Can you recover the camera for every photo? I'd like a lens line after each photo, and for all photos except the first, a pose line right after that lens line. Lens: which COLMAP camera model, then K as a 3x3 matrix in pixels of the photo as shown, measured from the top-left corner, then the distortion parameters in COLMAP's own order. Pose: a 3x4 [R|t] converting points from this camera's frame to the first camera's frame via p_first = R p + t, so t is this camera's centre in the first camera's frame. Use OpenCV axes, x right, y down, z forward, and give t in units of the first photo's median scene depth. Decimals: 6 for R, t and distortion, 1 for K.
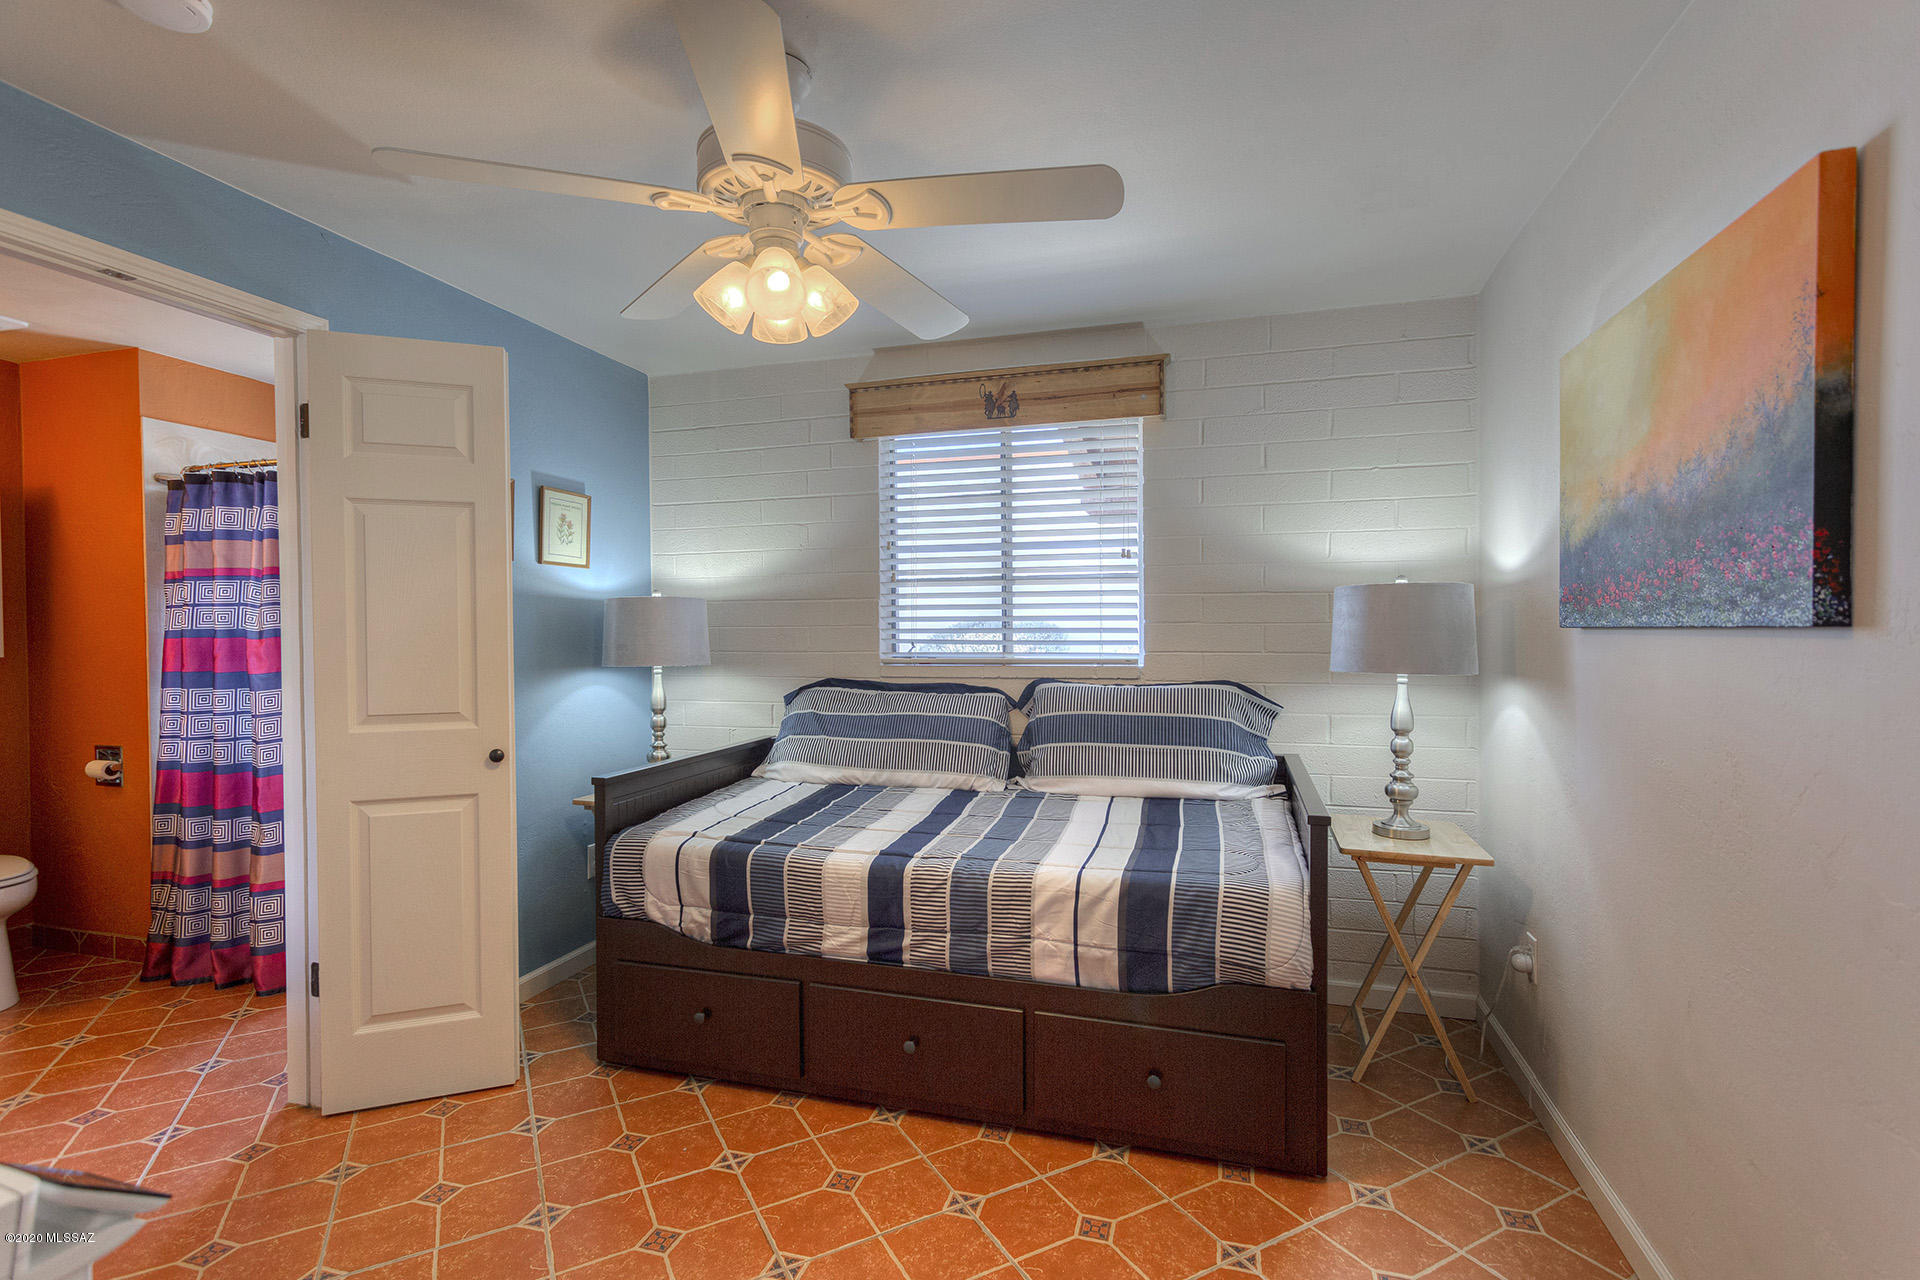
lens RADIAL K [[901.9, 0, 952.3], [0, 901.9, 646.1], [0, 0, 1]] dist [0.000796, 0.002233]
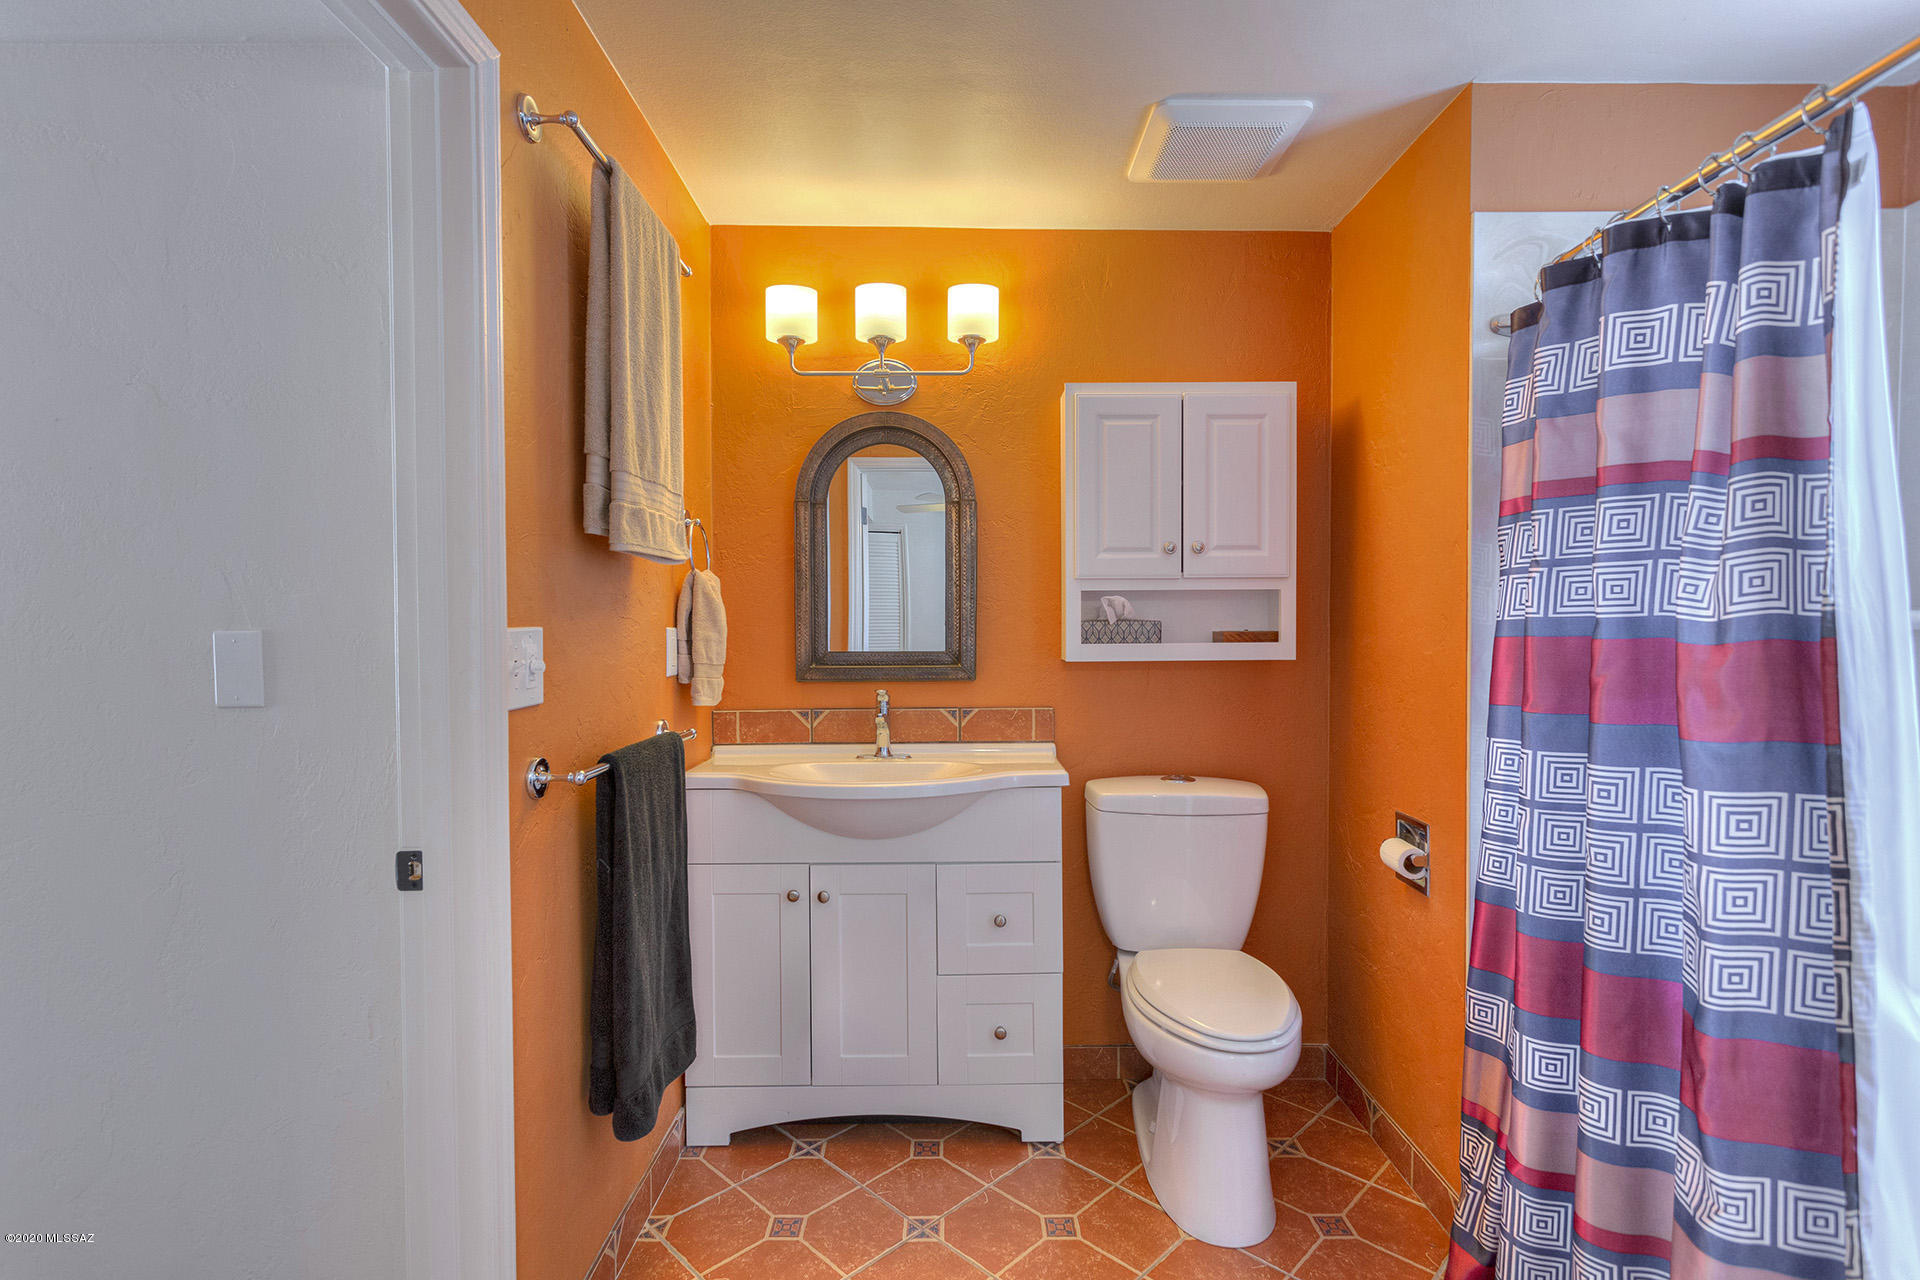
lens RADIAL K [[901.9, 0, 943.1], [0, 901.9, 639.7], [0, 0, 1]] dist [0.000796, 0.002233]
pose [[0.269930, 0.019920, -0.962674, -0.493610], [-0.019193, 0.999699, 0.015304, -0.008981], [0.962689, 0.014346, 0.270231, 0.594078]]
